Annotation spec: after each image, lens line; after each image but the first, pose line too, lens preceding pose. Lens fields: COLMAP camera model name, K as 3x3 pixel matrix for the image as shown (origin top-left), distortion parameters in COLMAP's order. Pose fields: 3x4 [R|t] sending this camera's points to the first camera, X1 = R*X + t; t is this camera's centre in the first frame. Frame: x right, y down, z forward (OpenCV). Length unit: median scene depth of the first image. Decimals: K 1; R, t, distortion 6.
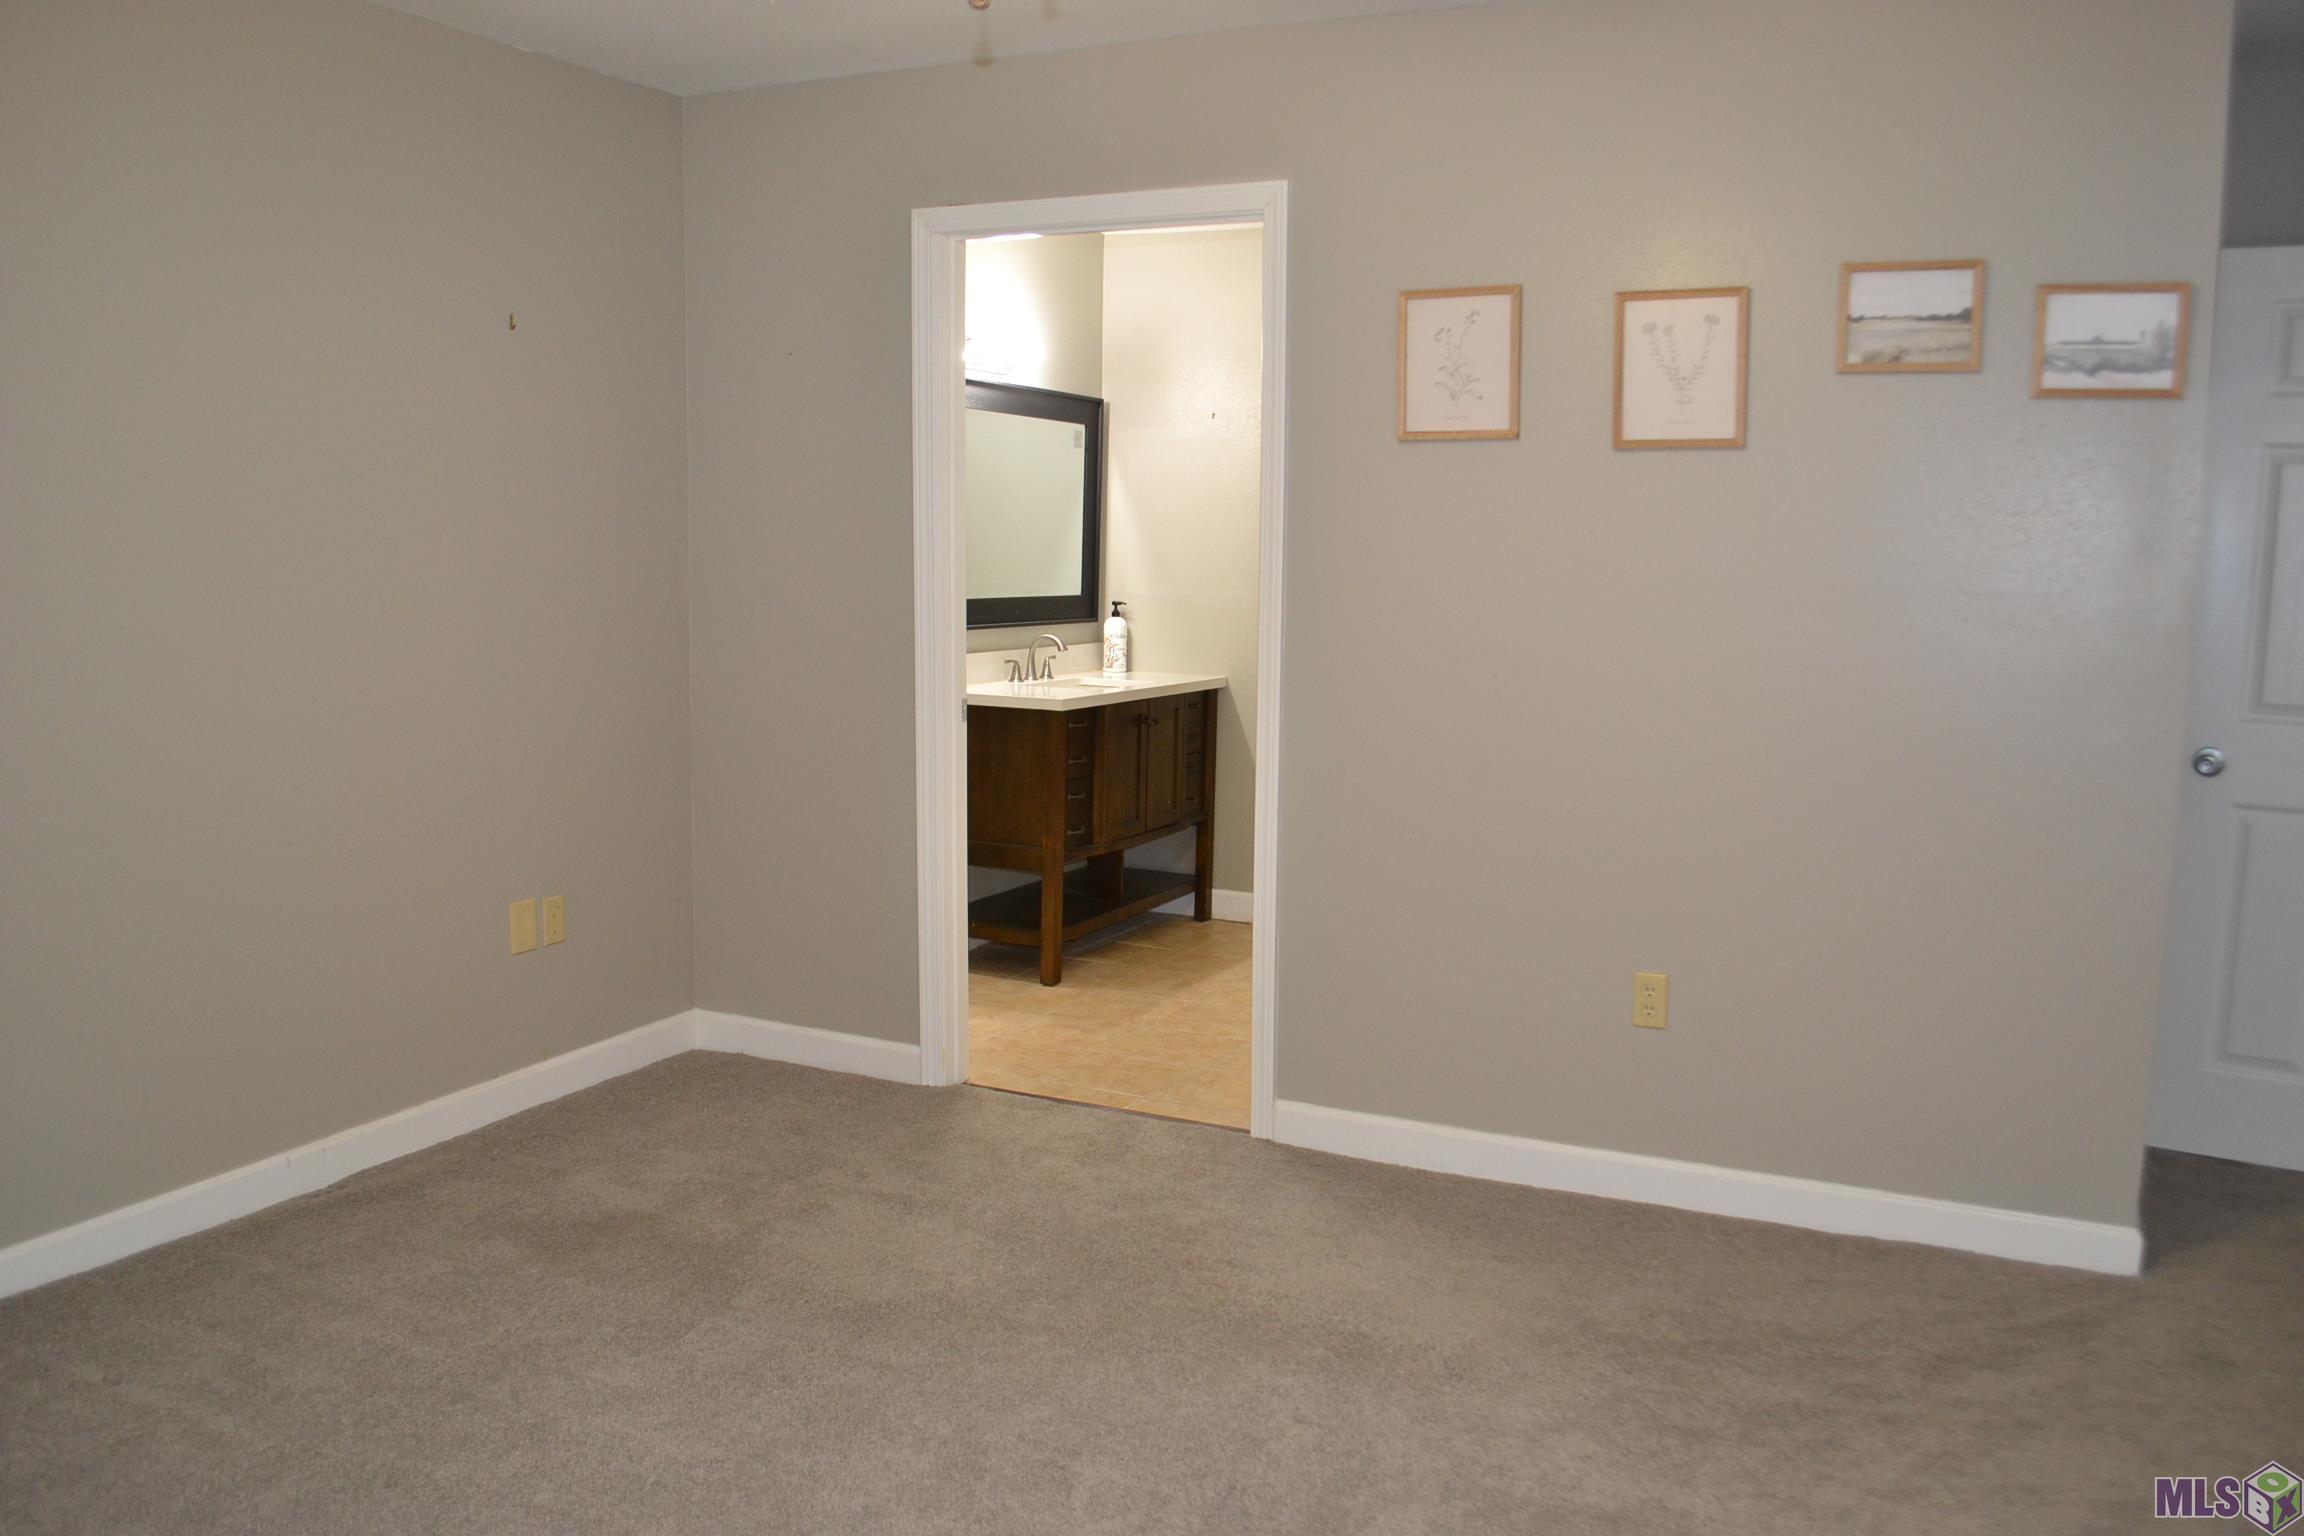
lens RADIAL K [[1783.3, 0, 1149.4], [0, 1783.3, 768.1], [0, 0, 1]] dist [-0.078123, 0.002014]
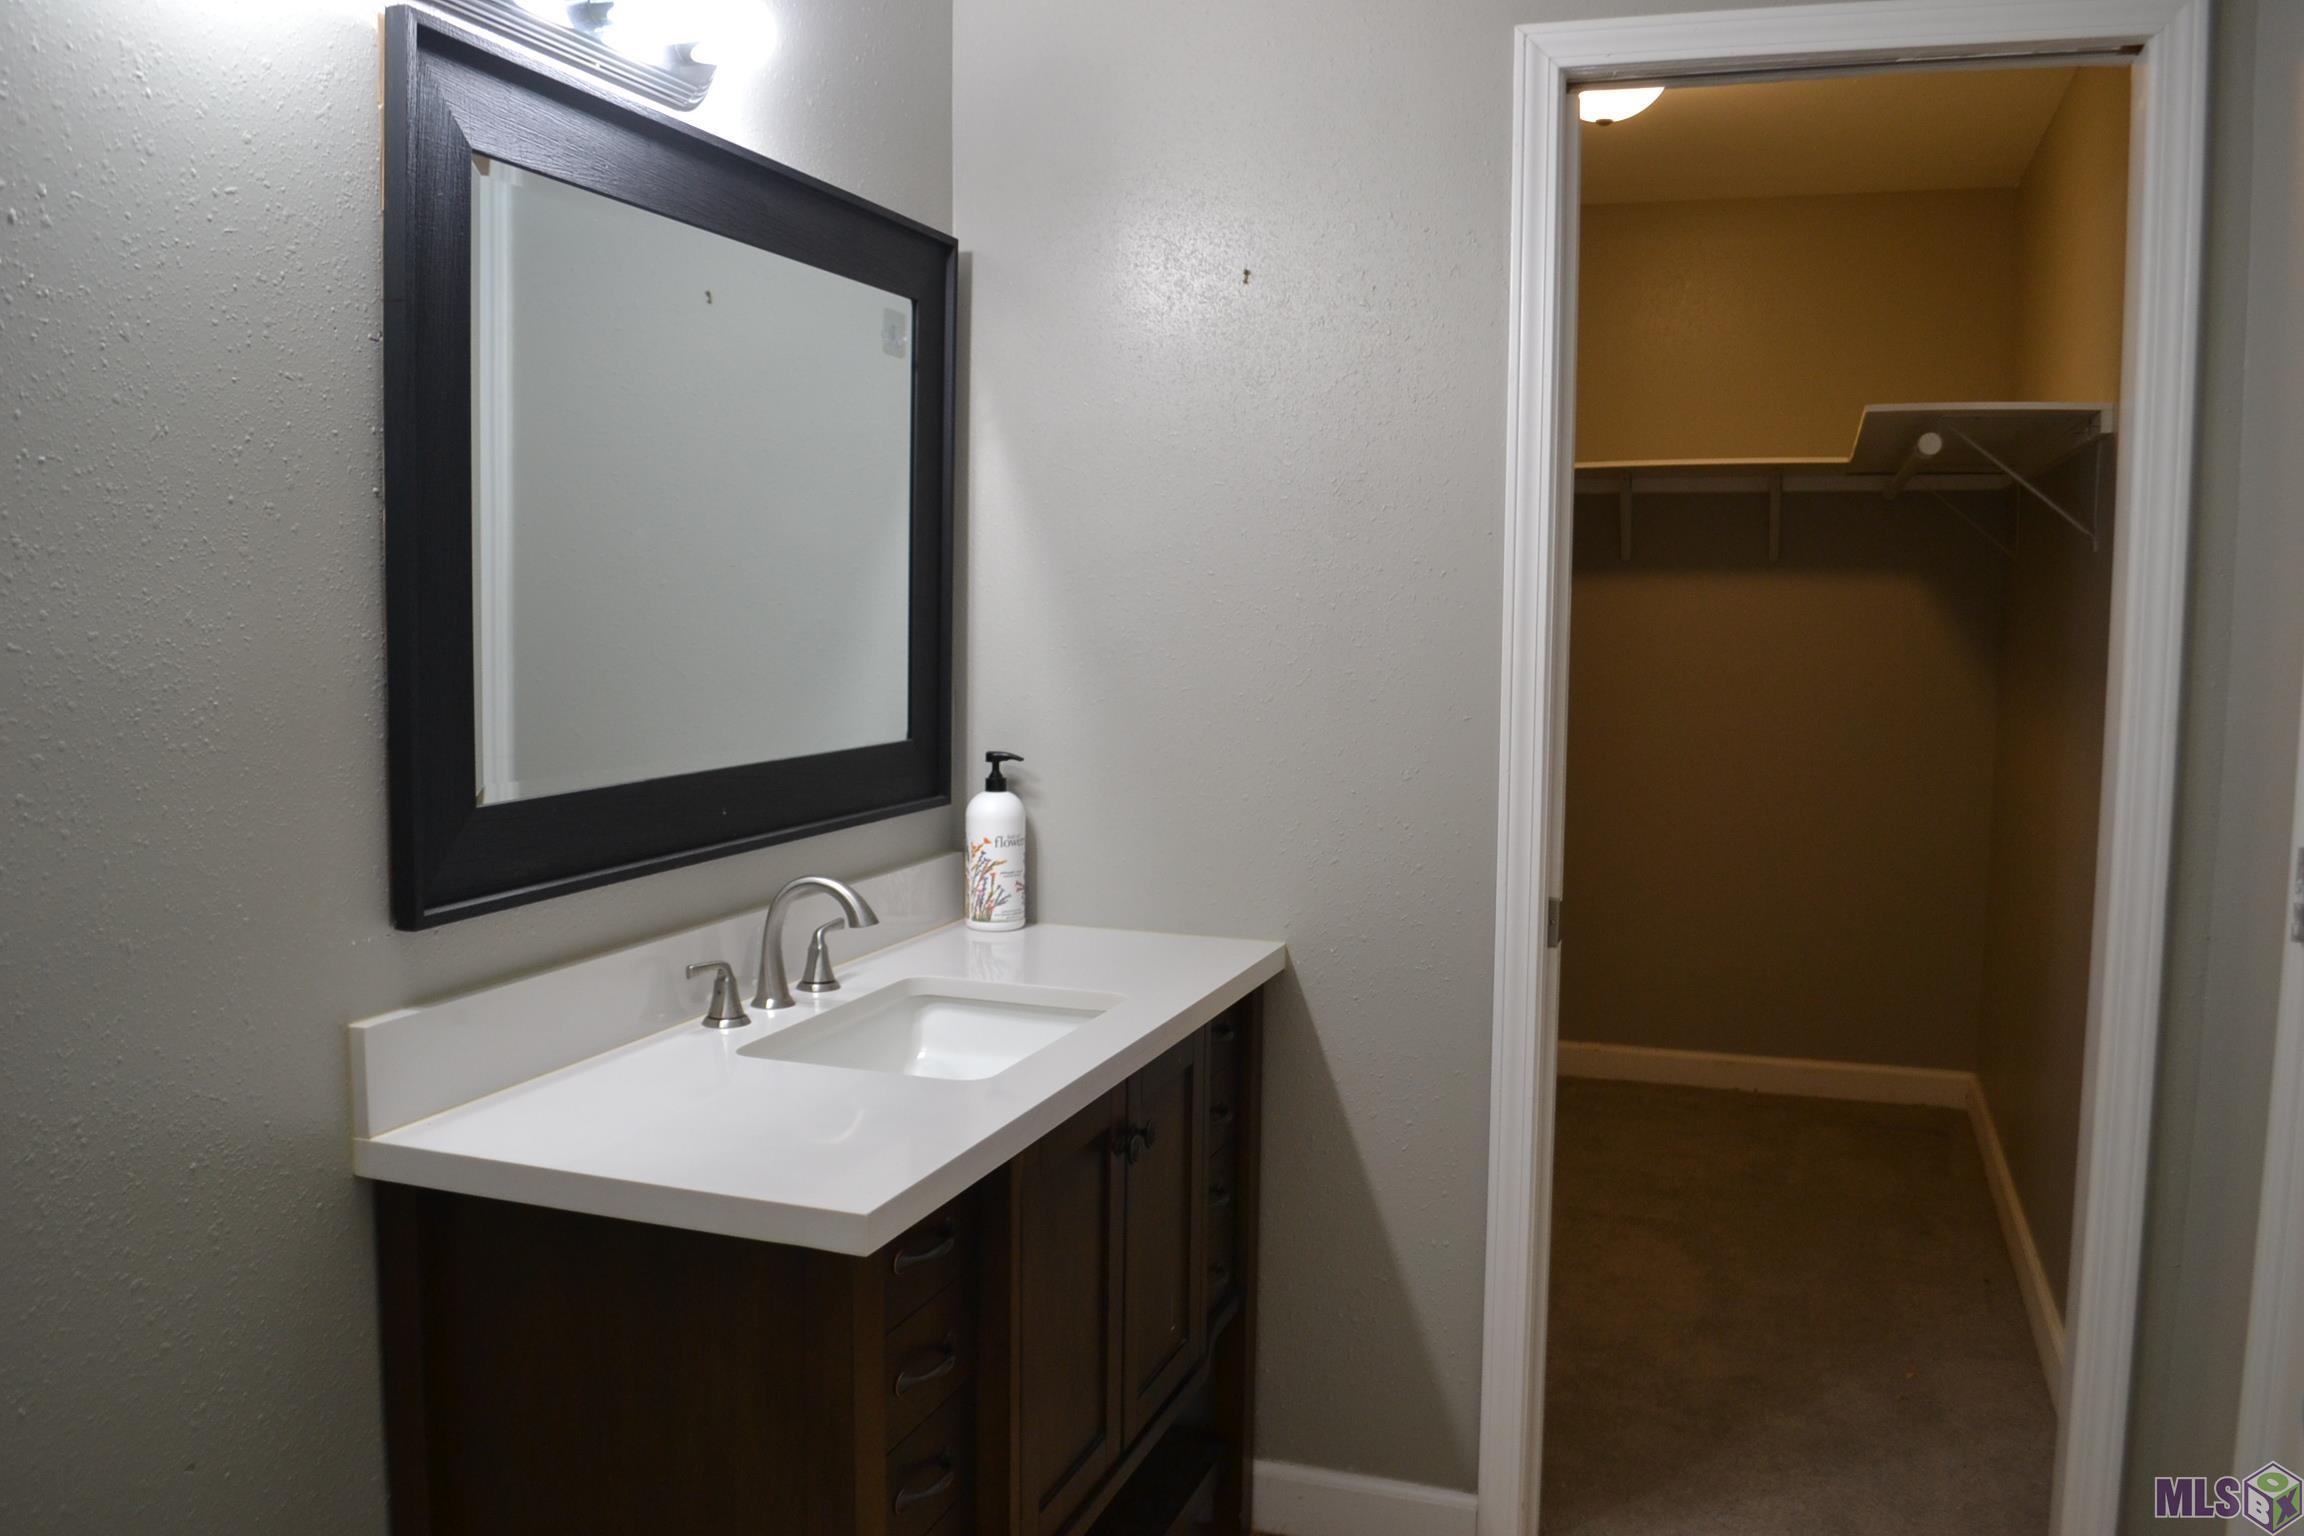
lens RADIAL K [[1783.3, 0, 1159.9], [0, 1783.3, 766.1], [0, 0, 1]] dist [-0.078123, 0.002014]
pose [[0.992774, -0.020152, 0.118299, -0.030038], [0.024625, 0.999031, -0.036468, -0.076713], [-0.117449, 0.039117, 0.992308, 0.614086]]
